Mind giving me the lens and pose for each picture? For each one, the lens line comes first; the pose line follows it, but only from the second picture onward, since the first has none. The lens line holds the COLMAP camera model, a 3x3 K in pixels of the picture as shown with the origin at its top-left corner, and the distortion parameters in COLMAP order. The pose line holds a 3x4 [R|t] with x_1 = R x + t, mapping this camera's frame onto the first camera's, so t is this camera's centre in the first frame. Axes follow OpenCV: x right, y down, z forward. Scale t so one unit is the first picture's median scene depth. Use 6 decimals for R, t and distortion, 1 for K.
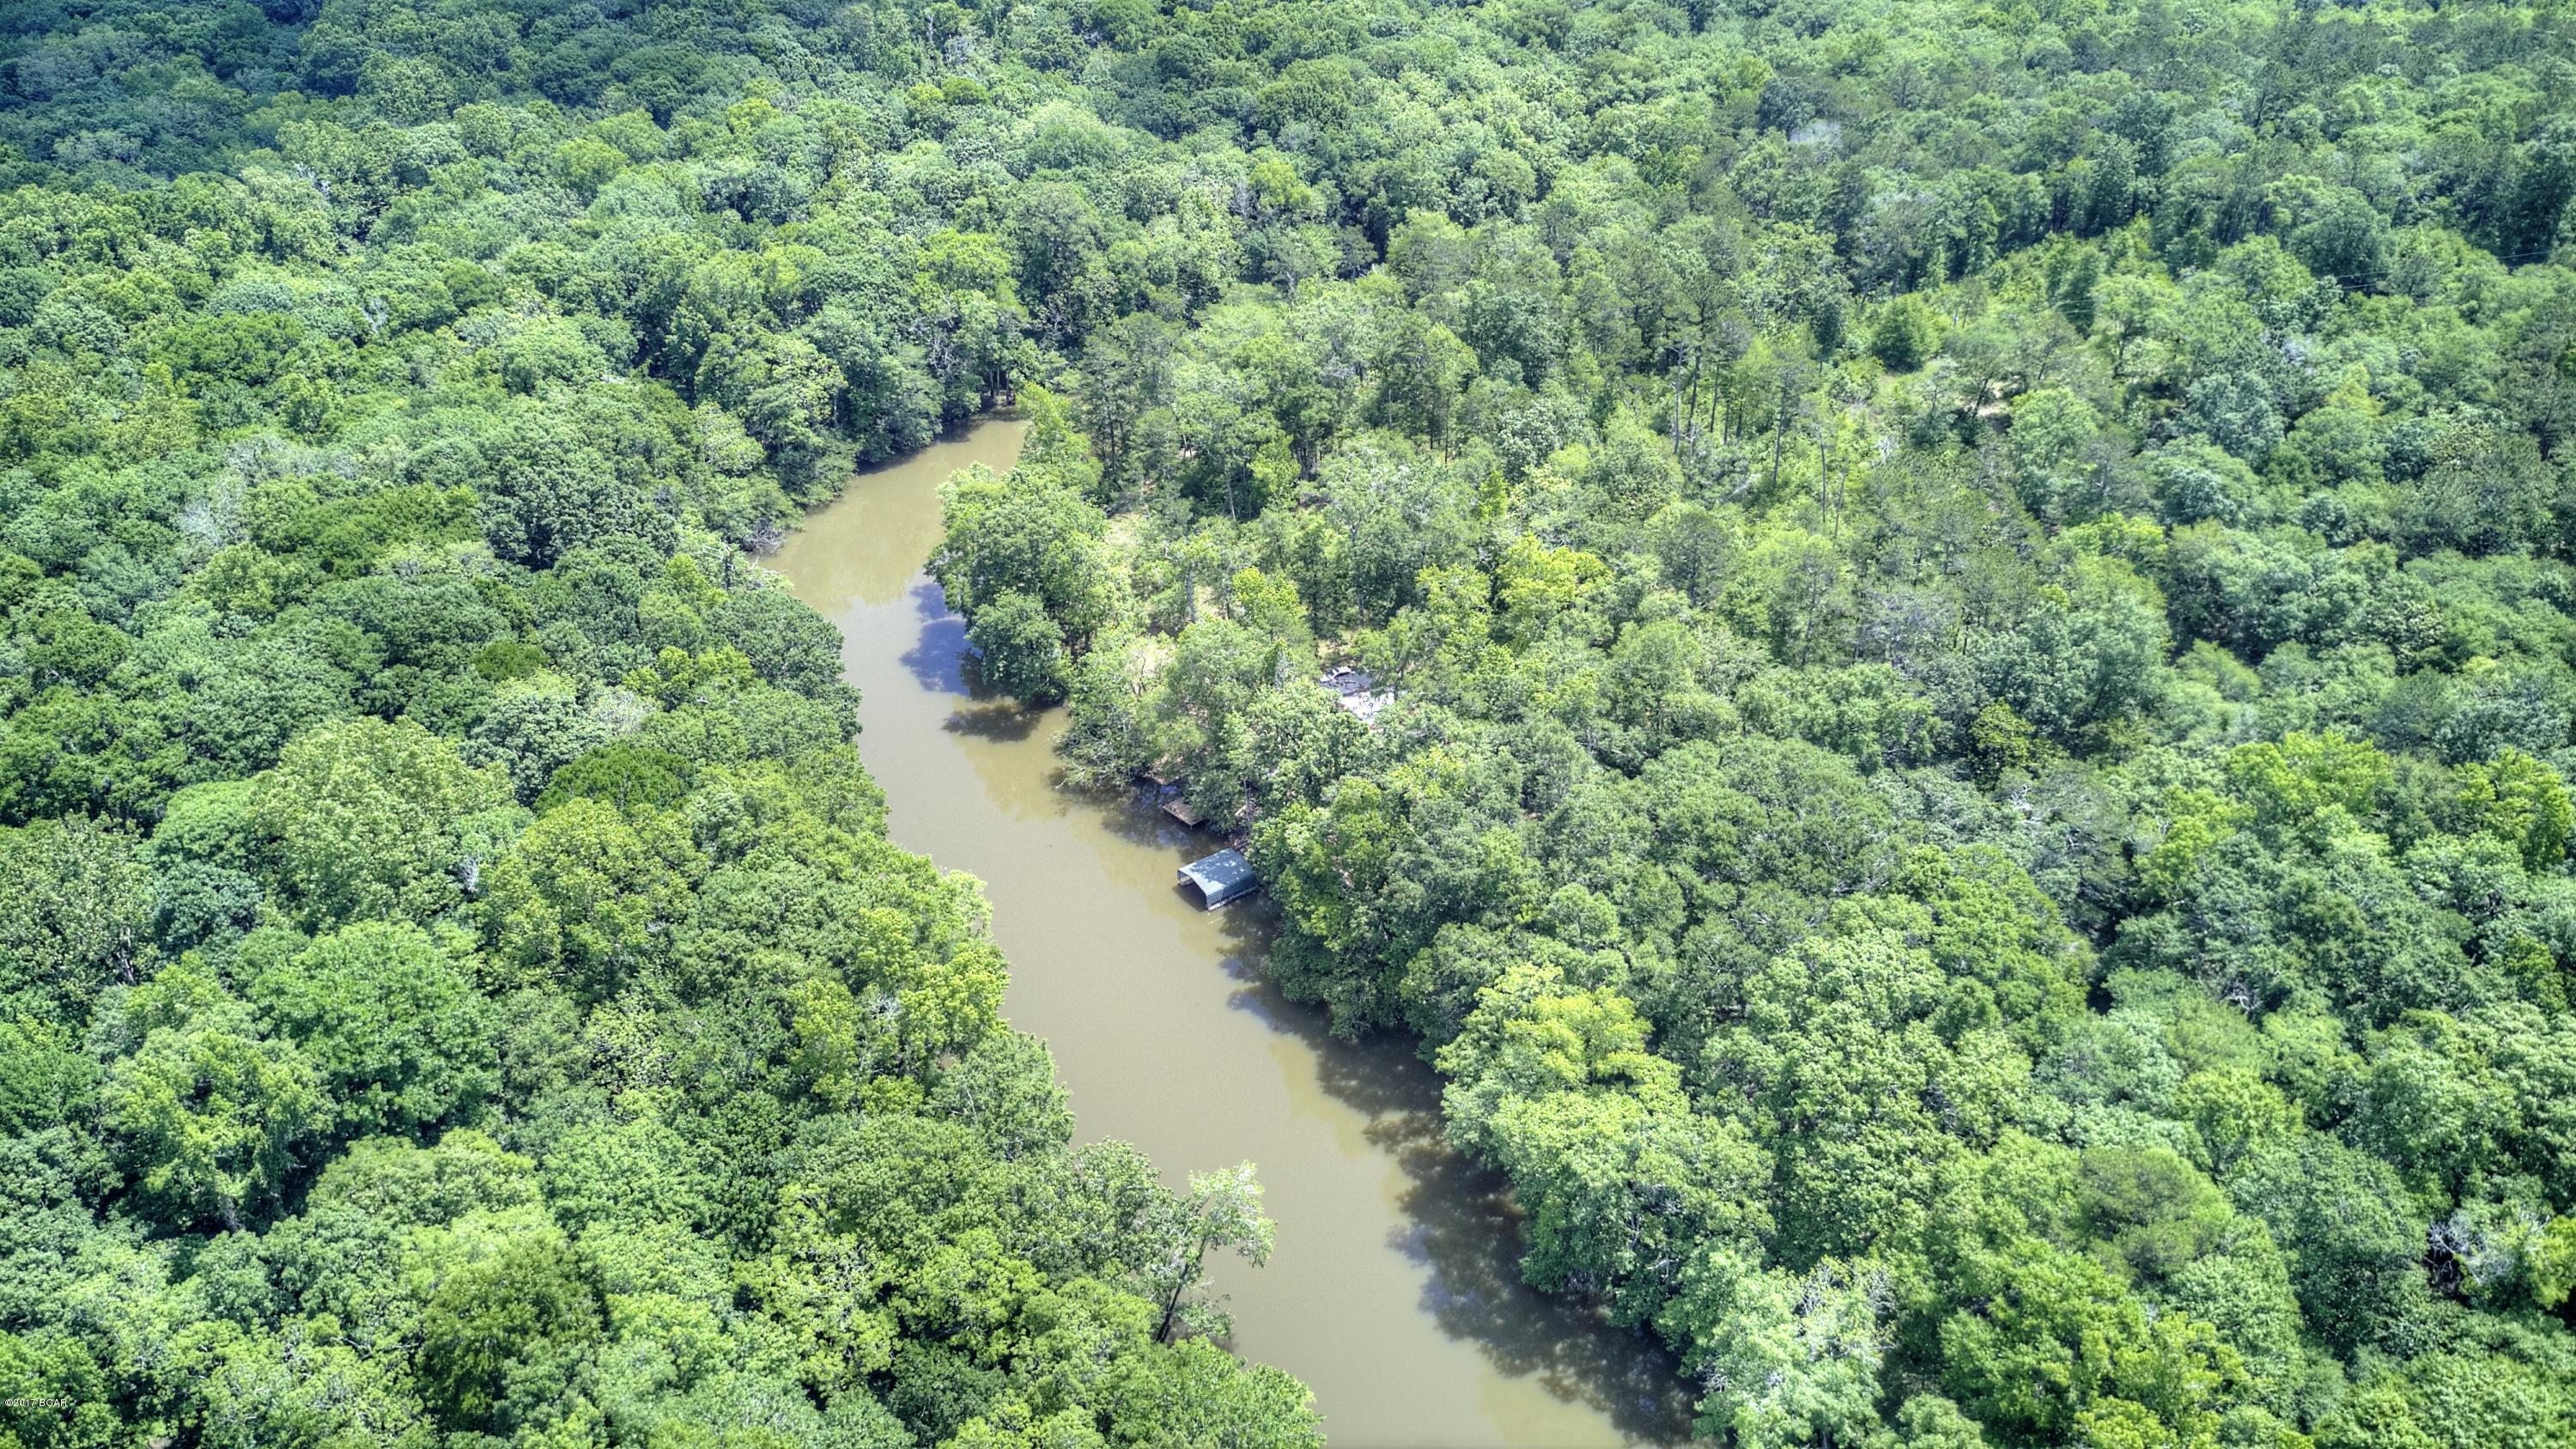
lens RADIAL K [[1958.2, 0, 1288.0], [0, 1958.2, 724.5], [0, 0, 1]] dist [-0.003758, -0.003477]
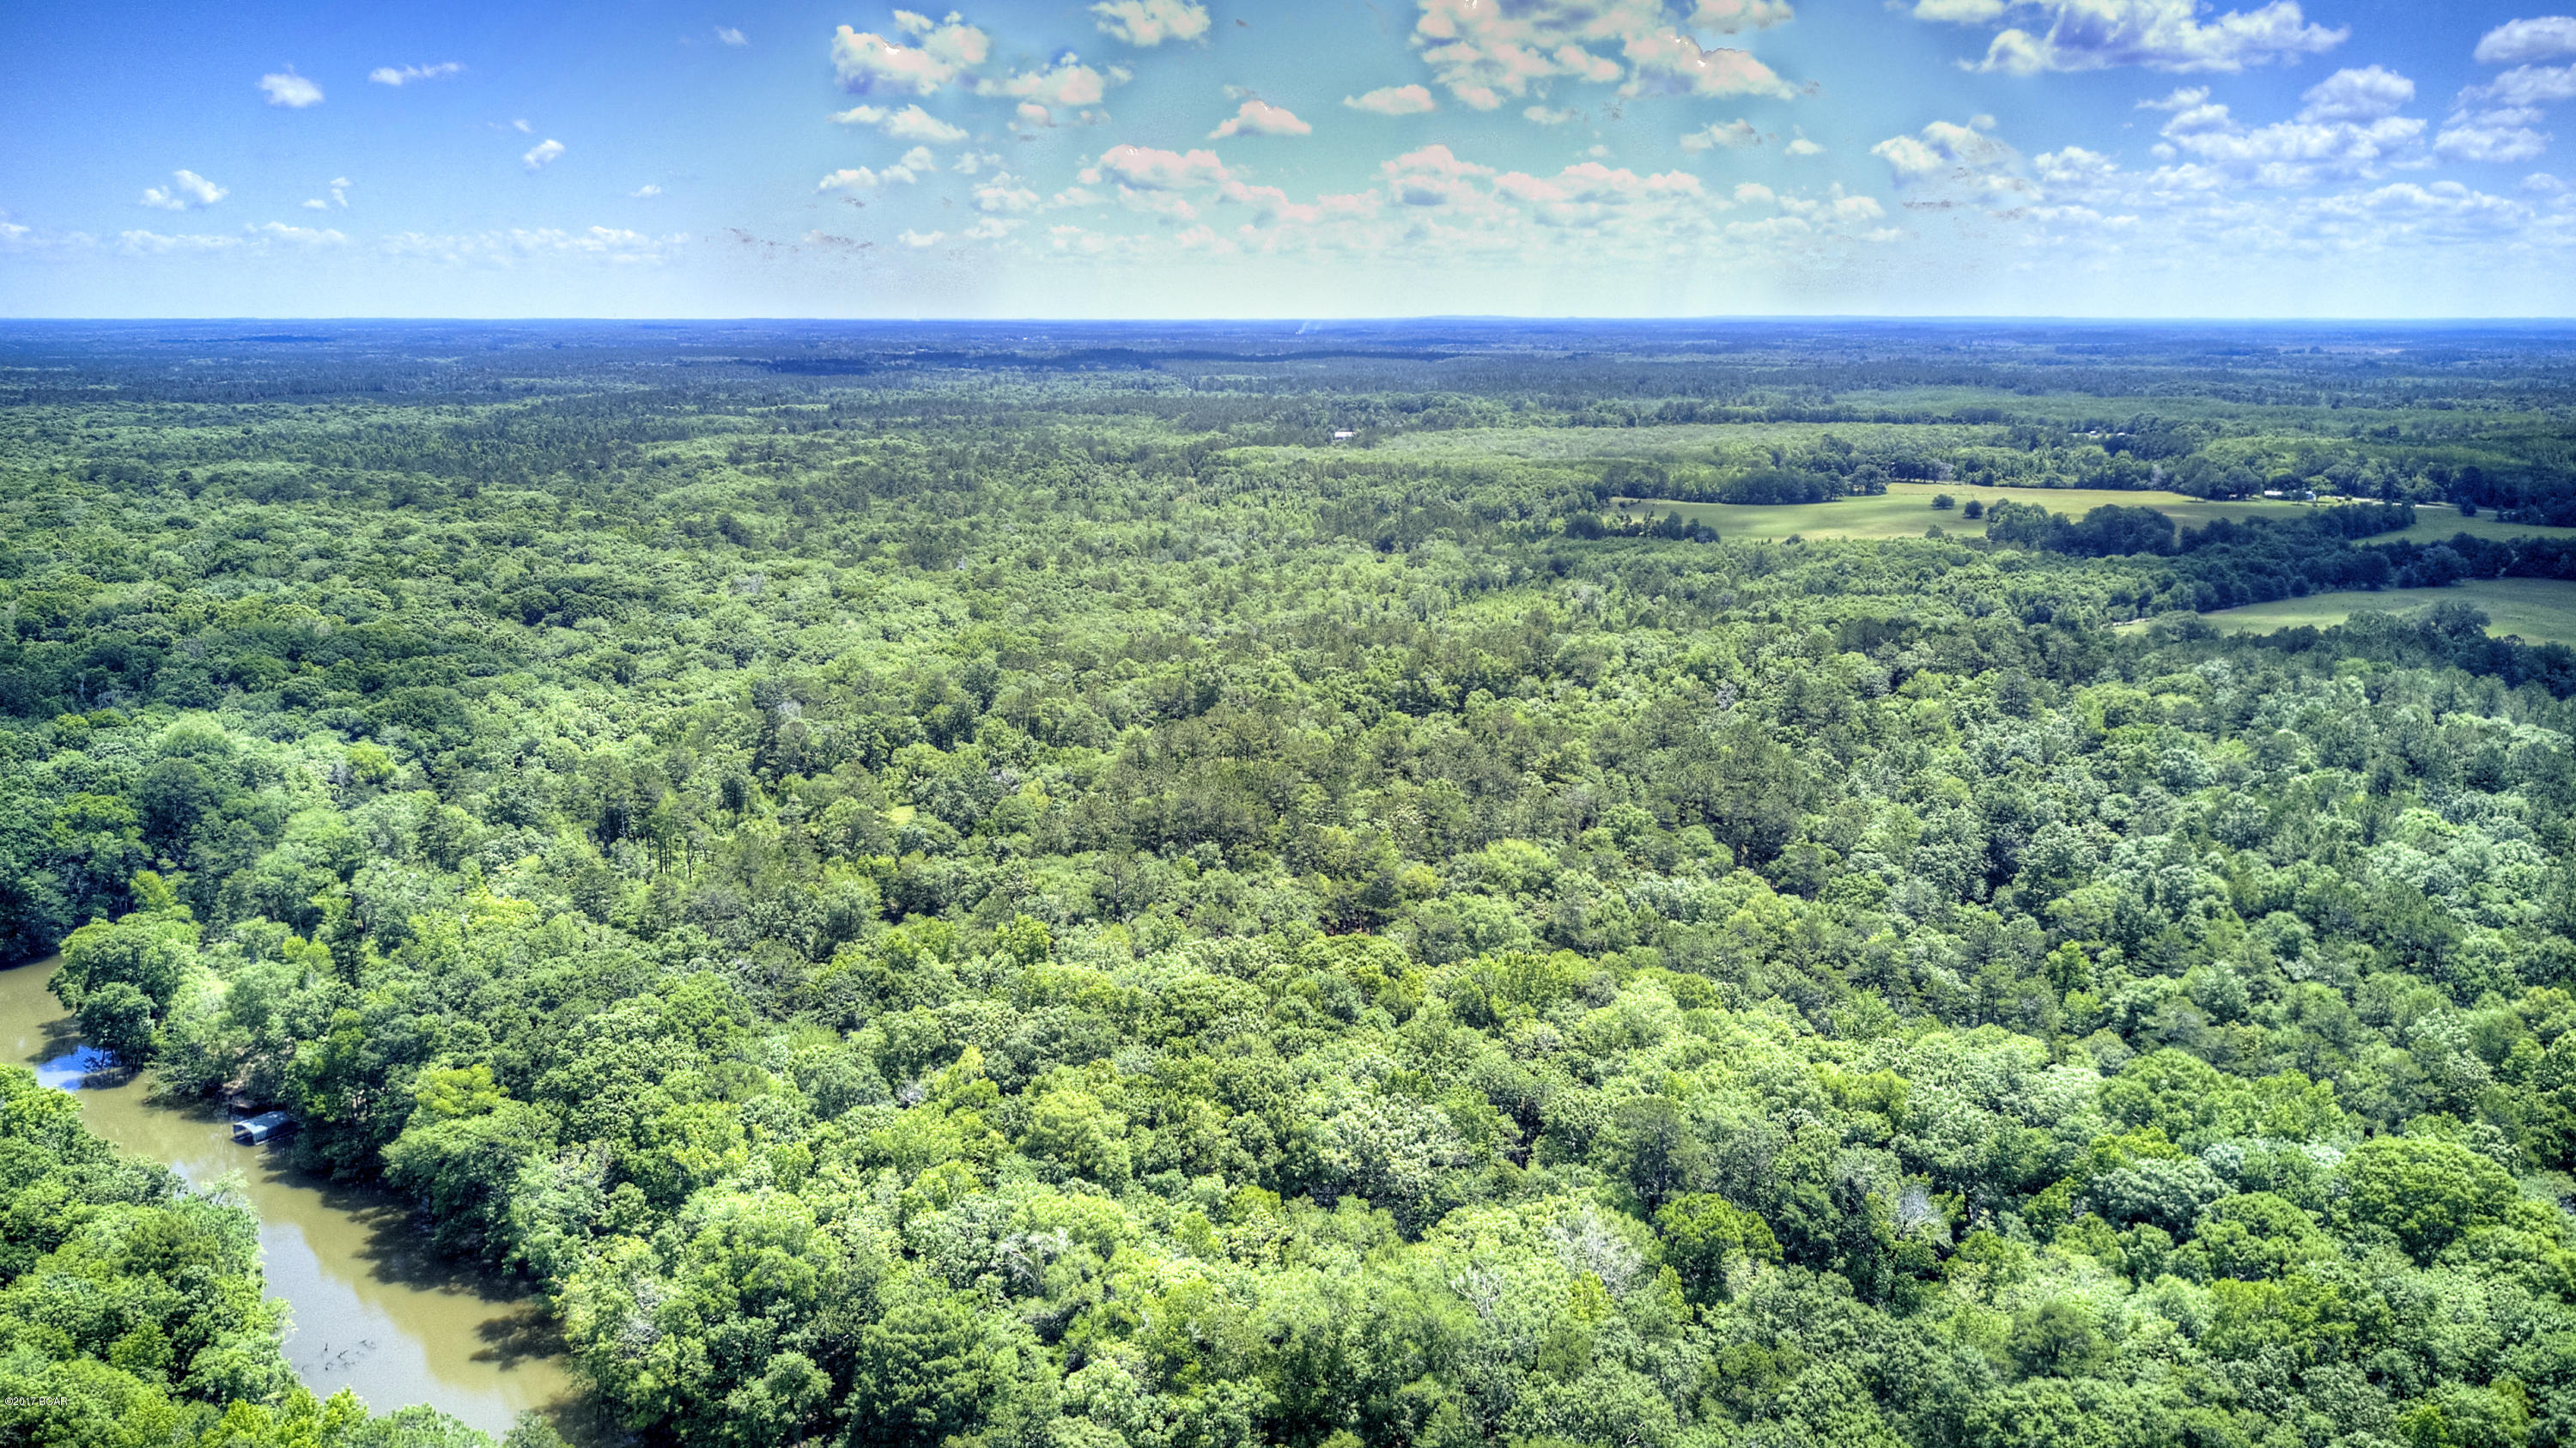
lens RADIAL K [[1958.1, 0, 1288.0], [0, 1958.1, 724.0], [0, 0, 1]] dist [-0.003758, -0.003477]
pose [[0.932287, -0.055615, 0.357419, 0.139293], [0.178420, 0.930245, -0.320641, 0.325191], [-0.314655, 0.362700, 0.877178, -0.518116]]
